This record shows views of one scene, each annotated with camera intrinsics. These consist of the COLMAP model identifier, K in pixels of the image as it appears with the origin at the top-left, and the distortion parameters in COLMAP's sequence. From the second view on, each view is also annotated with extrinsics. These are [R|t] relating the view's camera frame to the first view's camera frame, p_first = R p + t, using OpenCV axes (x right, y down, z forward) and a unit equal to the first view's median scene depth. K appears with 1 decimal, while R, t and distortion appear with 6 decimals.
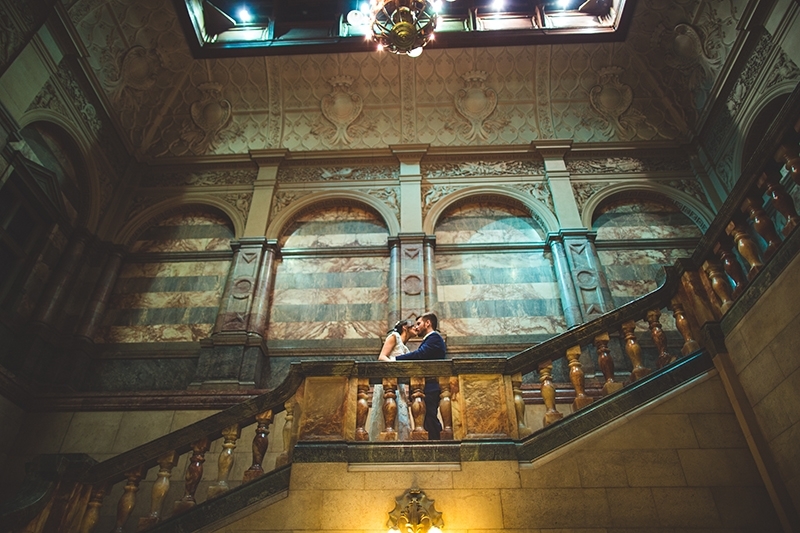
lens RADIAL K [[553.1, 0, 400.0], [0, 553.1, 266.5], [0, 0, 1]] dist [0.004907, 0.000581]
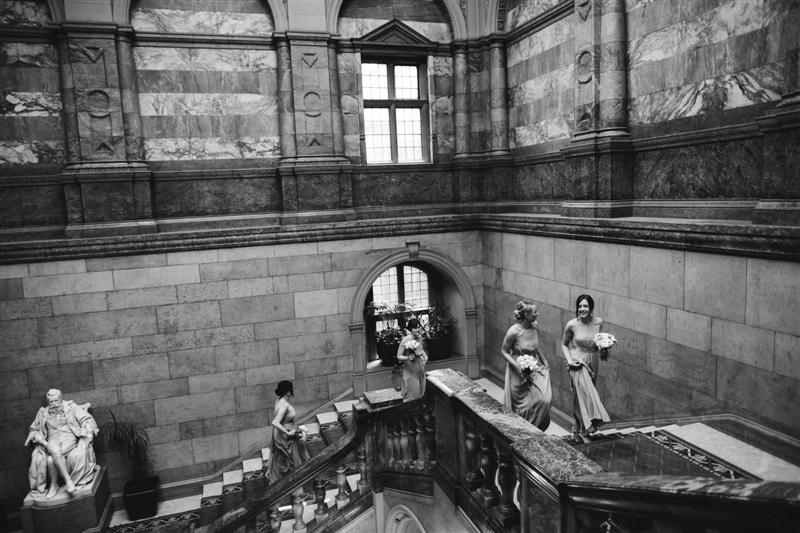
lens RADIAL K [[553.1, 0, 400.0], [0, 553.1, 266.5], [0, 0, 1]] dist [0.004907, 0.000581]
pose [[0.367280, 0.099683, -0.924753, 0.345467], [0.605037, 0.729527, 0.318938, -0.153718], [0.706425, -0.676649, 0.207628, 0.491041]]
